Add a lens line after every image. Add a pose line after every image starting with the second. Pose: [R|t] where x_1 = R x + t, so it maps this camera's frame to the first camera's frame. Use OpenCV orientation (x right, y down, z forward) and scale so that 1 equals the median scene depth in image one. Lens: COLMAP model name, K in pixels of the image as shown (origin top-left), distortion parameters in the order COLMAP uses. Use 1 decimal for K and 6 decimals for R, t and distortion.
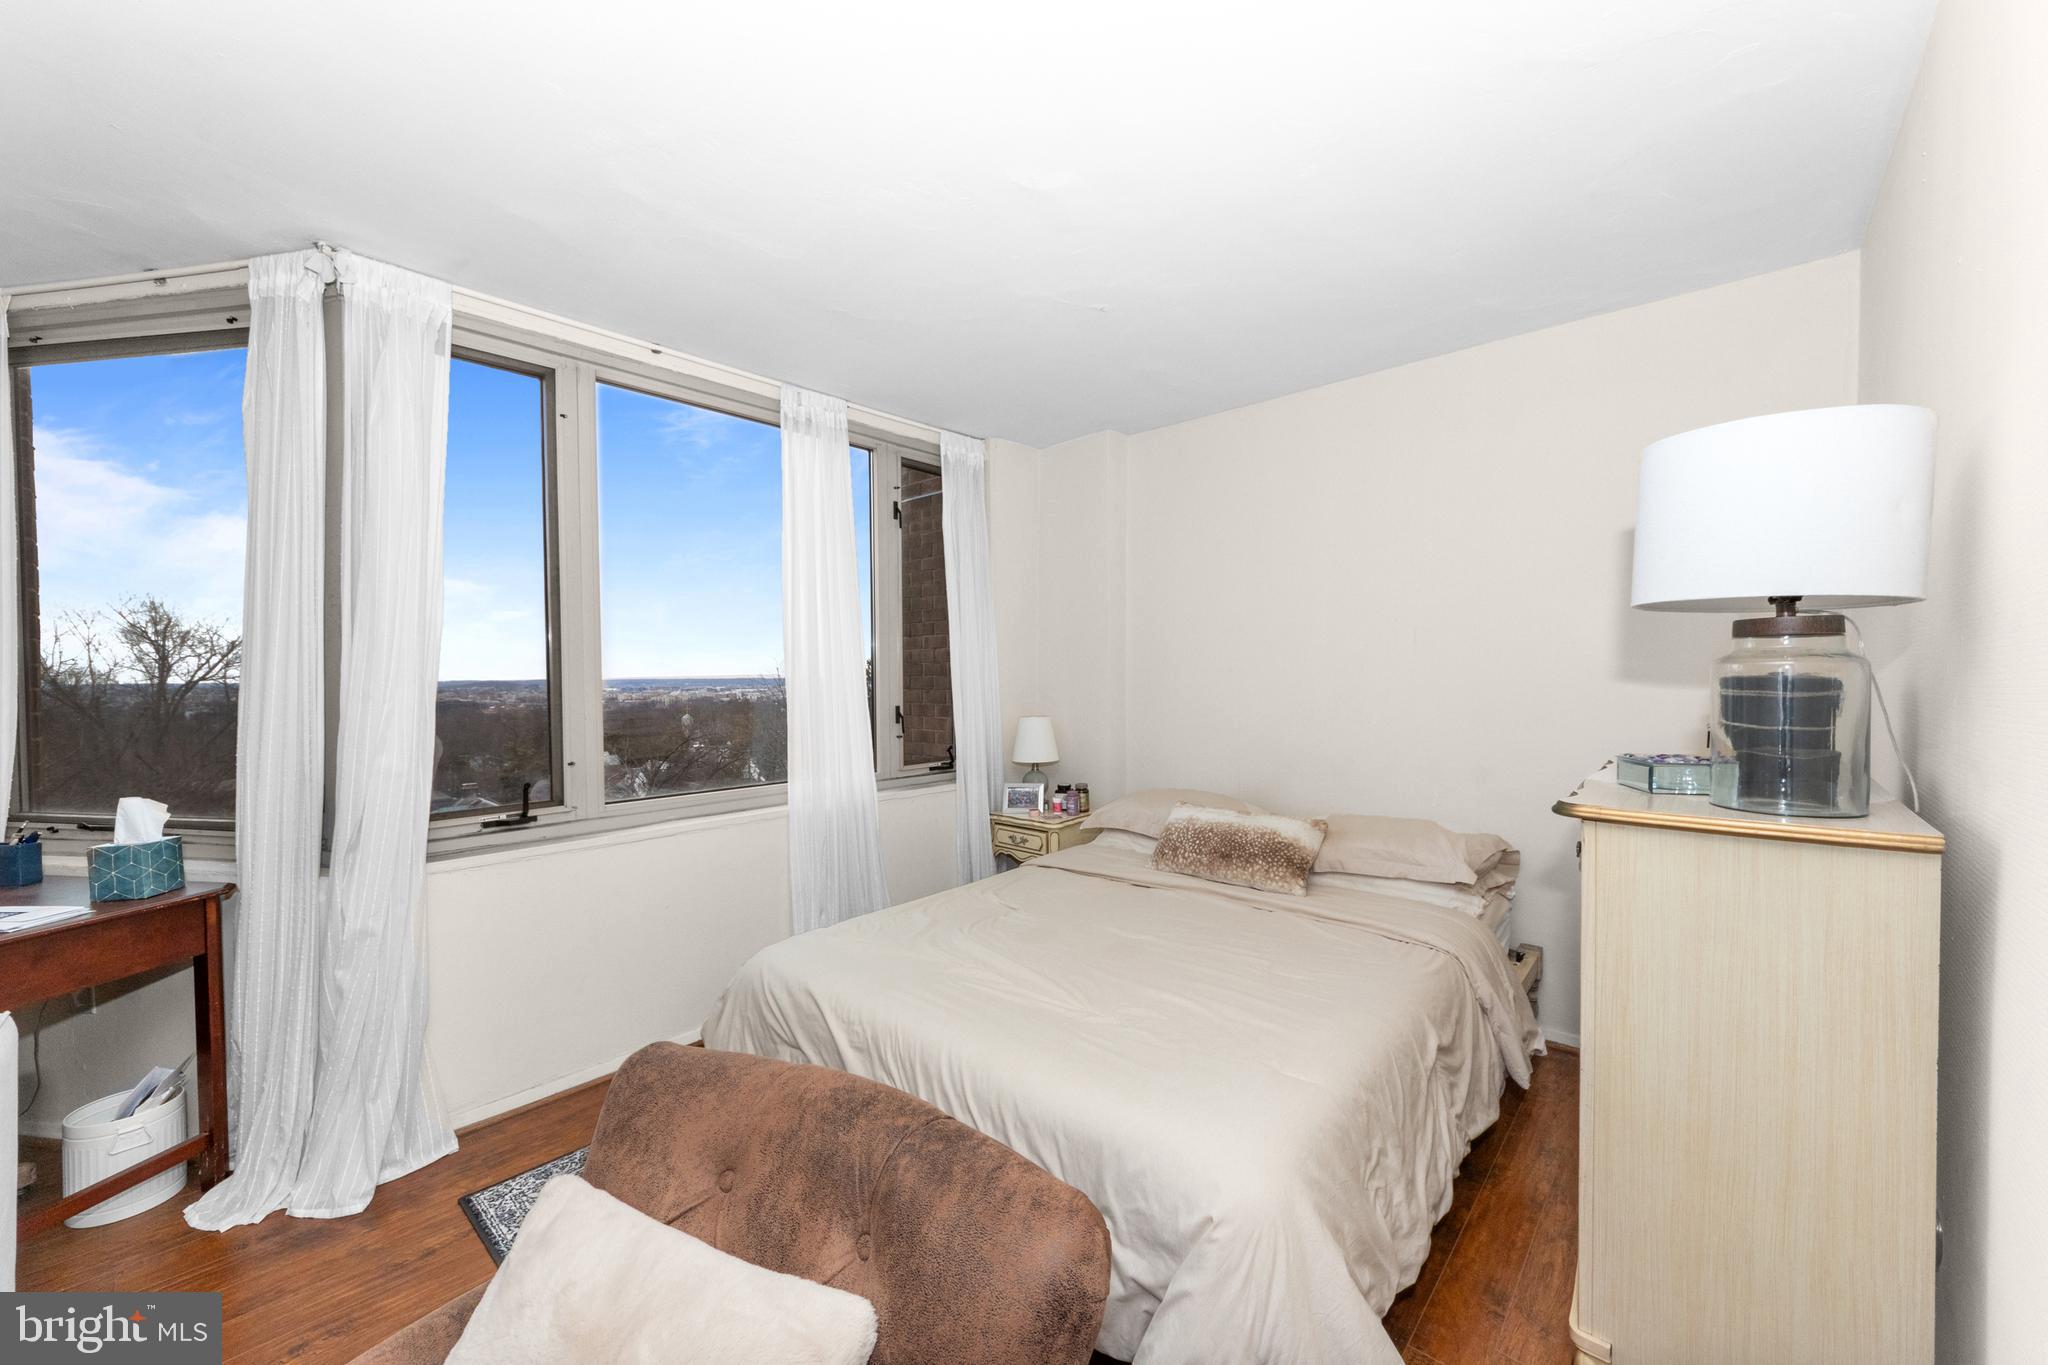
lens RADIAL K [[762.2, 0, 1026.8], [0, 762.2, 693.0], [0, 0, 1]] dist [-0.008100, 0.000205]
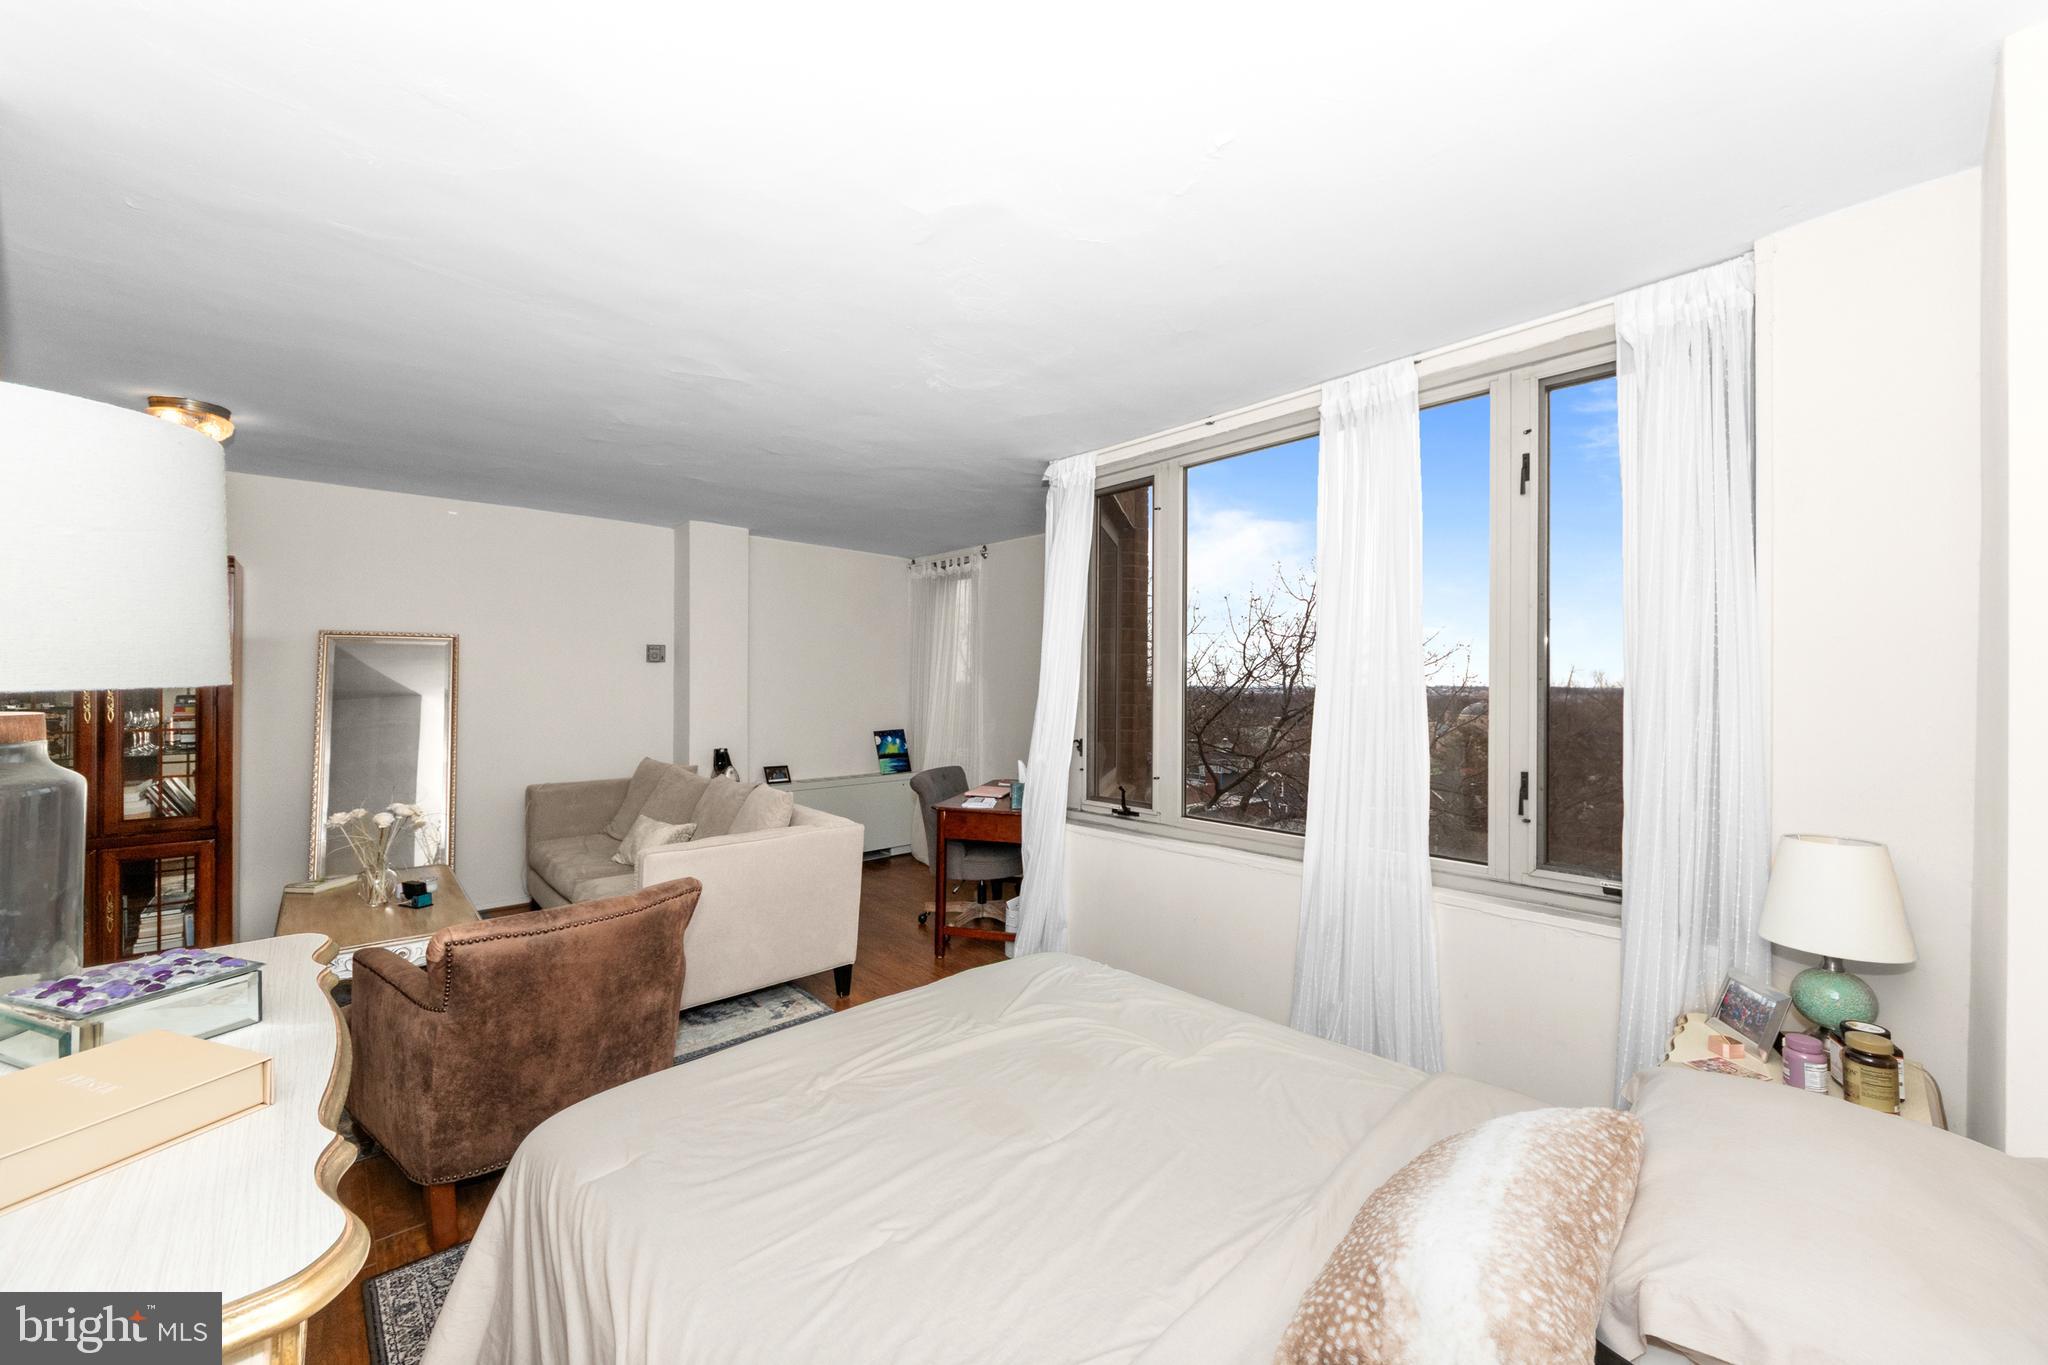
lens RADIAL K [[785.1, 0, 1024.8], [0, 785.1, 664.9], [0, 0, 1]] dist [0.000475, -0.004601]
pose [[-0.088114, -0.015311, -0.995993, 0.608412], [-0.027894, 0.999528, -0.012898, -0.060455], [0.995720, 0.026646, -0.088499, 0.739306]]
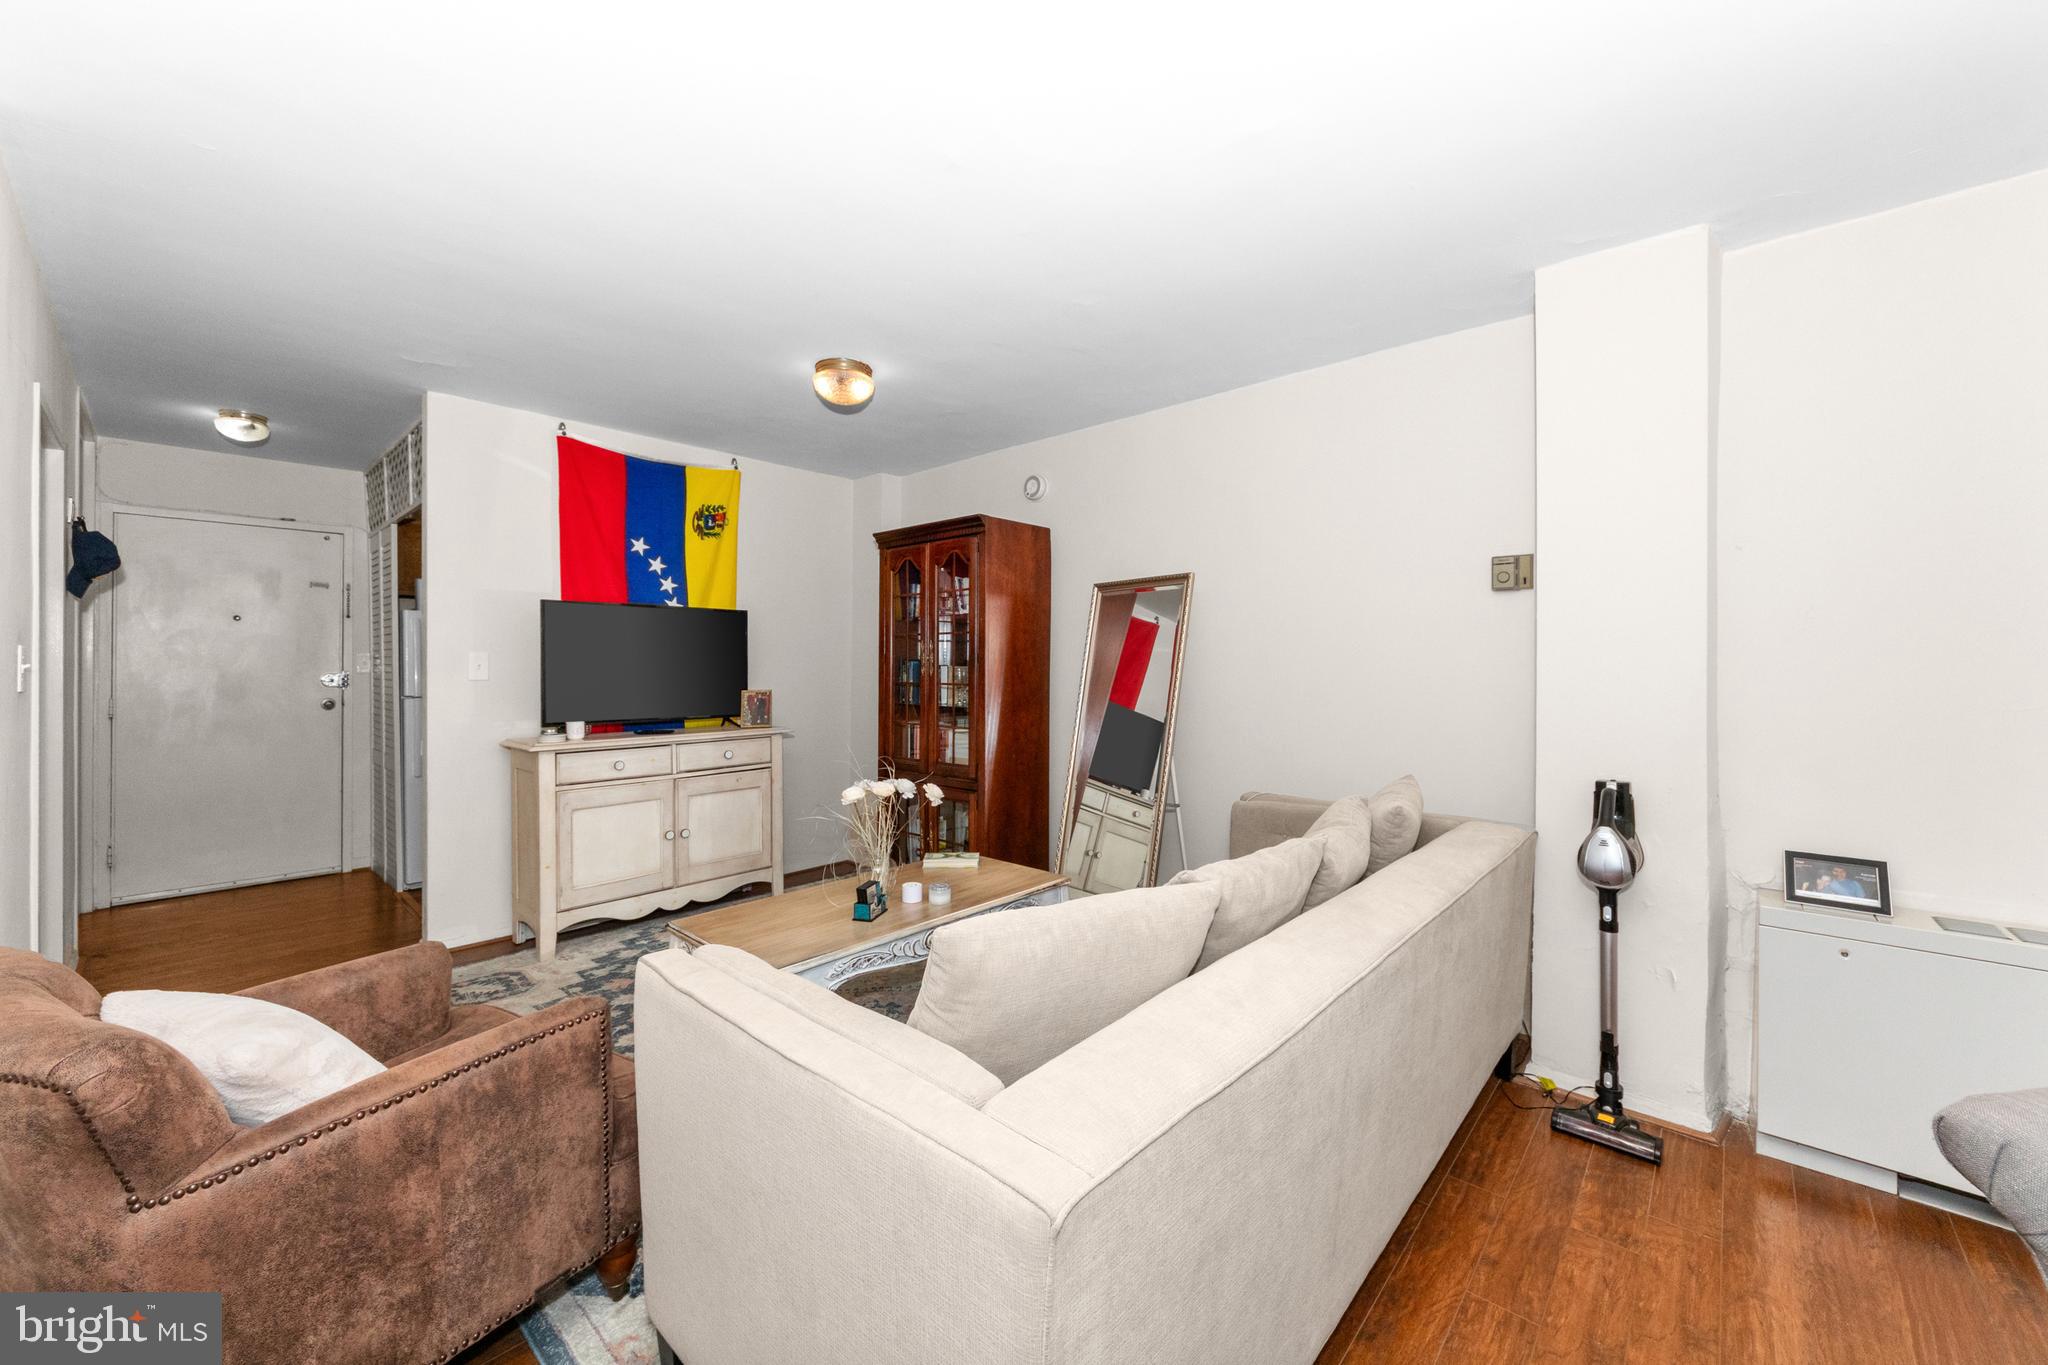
lens RADIAL K [[785.1, 0, 1024.8], [0, 785.1, 664.9], [0, 0, 1]] dist [0.000475, -0.004601]
pose [[-0.999979, -0.000328, -0.006408, -0.537803], [-0.000461, 0.999784, 0.020789, -0.000477], [0.006399, 0.020792, -0.999763, 0.636200]]
